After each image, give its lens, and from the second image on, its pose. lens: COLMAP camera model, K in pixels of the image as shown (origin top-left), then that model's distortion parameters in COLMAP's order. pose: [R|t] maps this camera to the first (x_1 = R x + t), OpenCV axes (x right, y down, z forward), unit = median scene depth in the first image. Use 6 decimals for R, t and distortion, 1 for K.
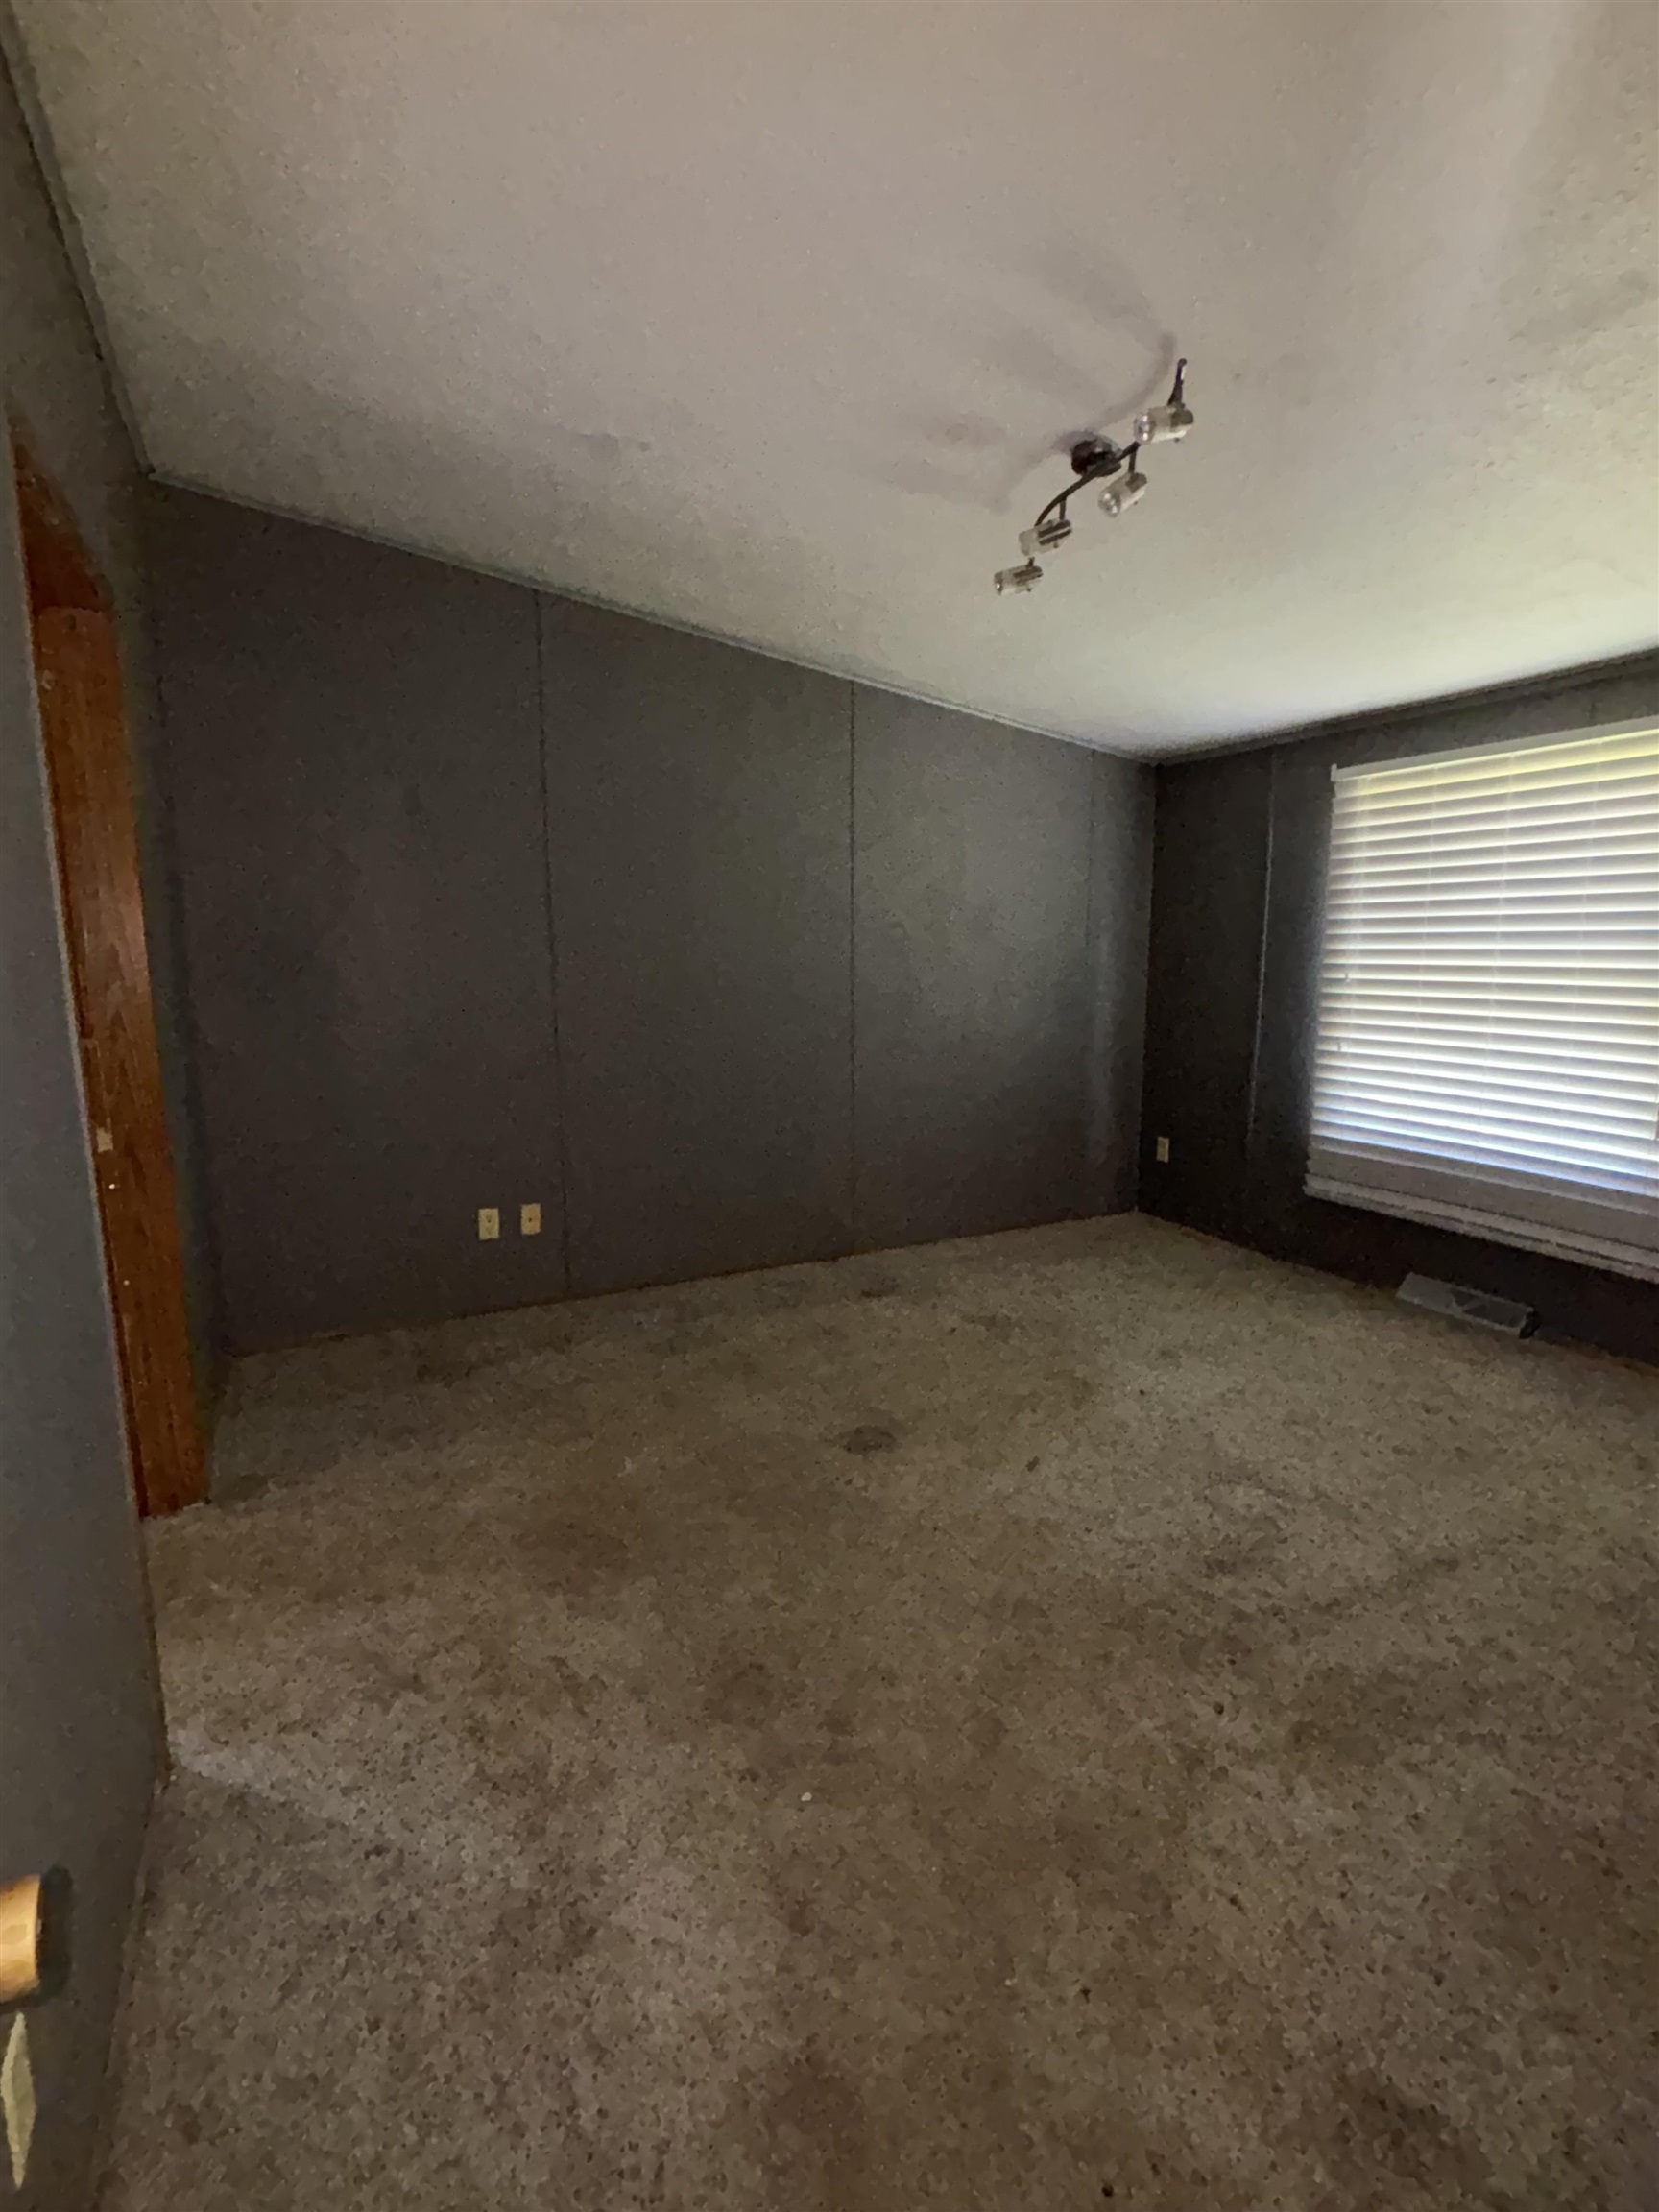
lens RADIAL K [[1055.0, 0, 829.5], [0, 1055.0, 1106.0], [0, 0, 1]] dist [0.001767, -0.000284]
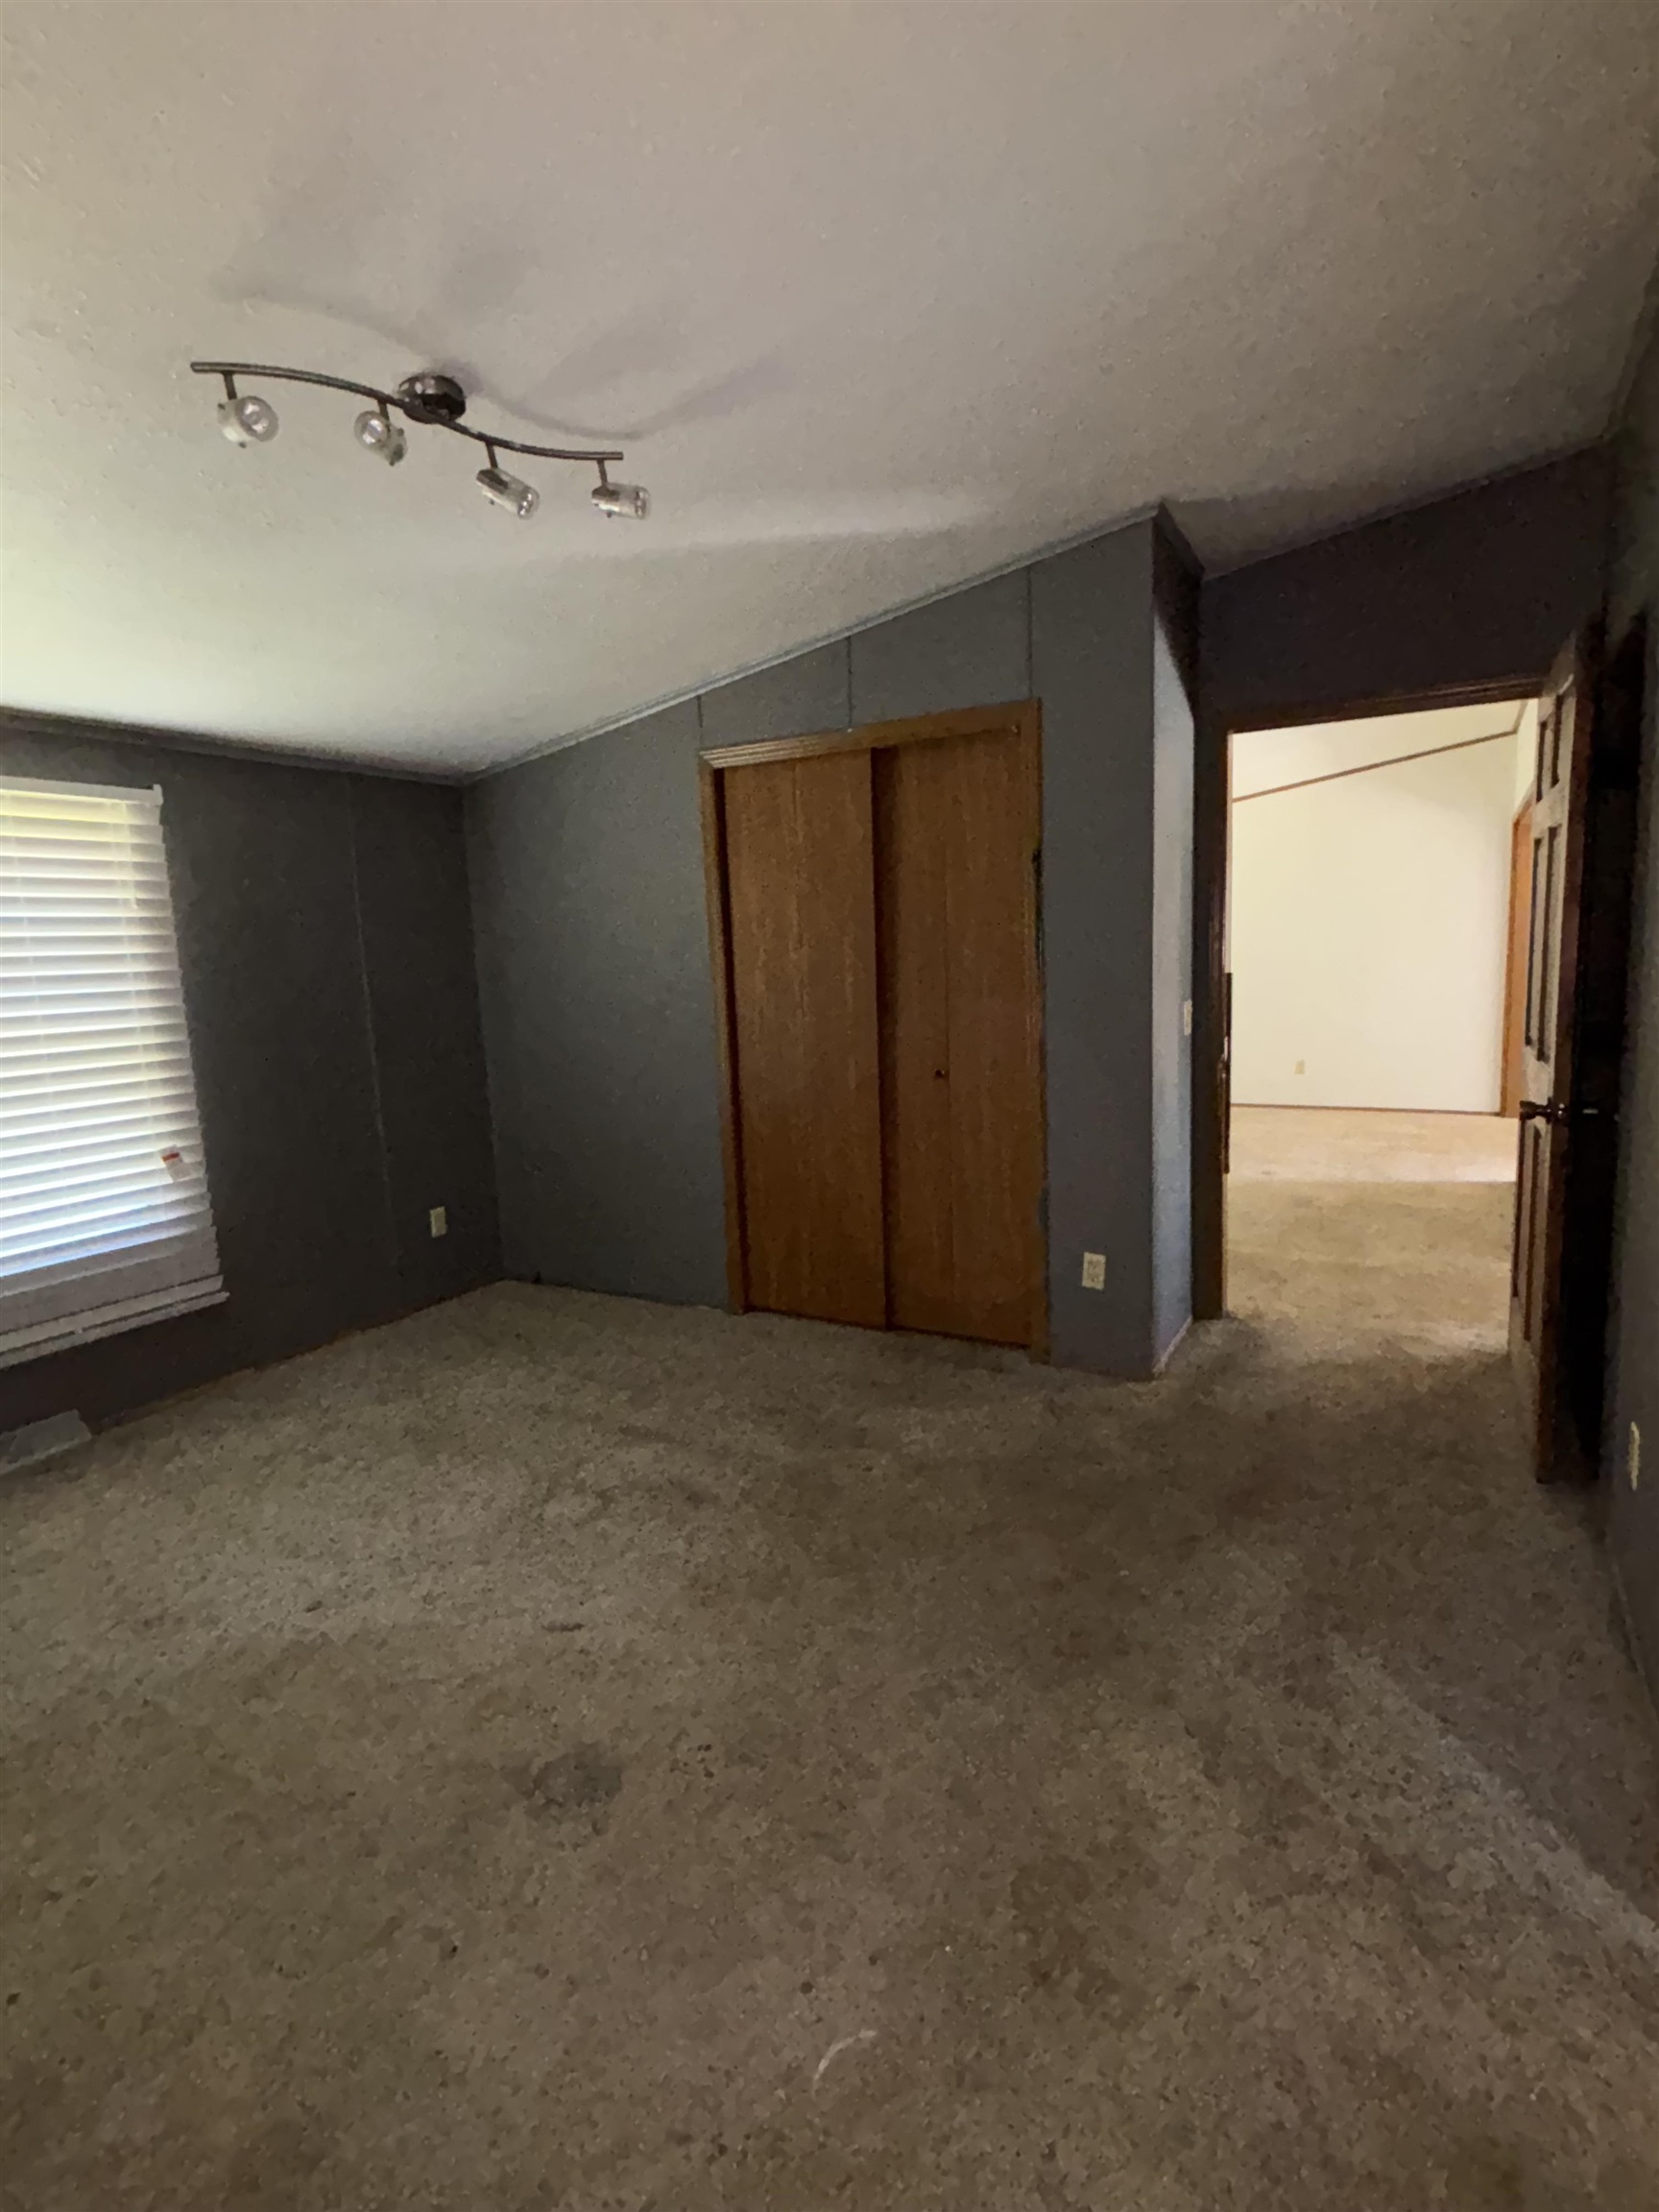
lens RADIAL K [[1055.0, 0, 829.5], [0, 1055.0, 1106.0], [0, 0, 1]] dist [0.001767, -0.000284]
pose [[-0.544151, -0.089256, 0.834226, -0.573207], [0.177515, 0.959565, 0.218457, -0.192568], [-0.819993, 0.266961, -0.506304, 1.163768]]
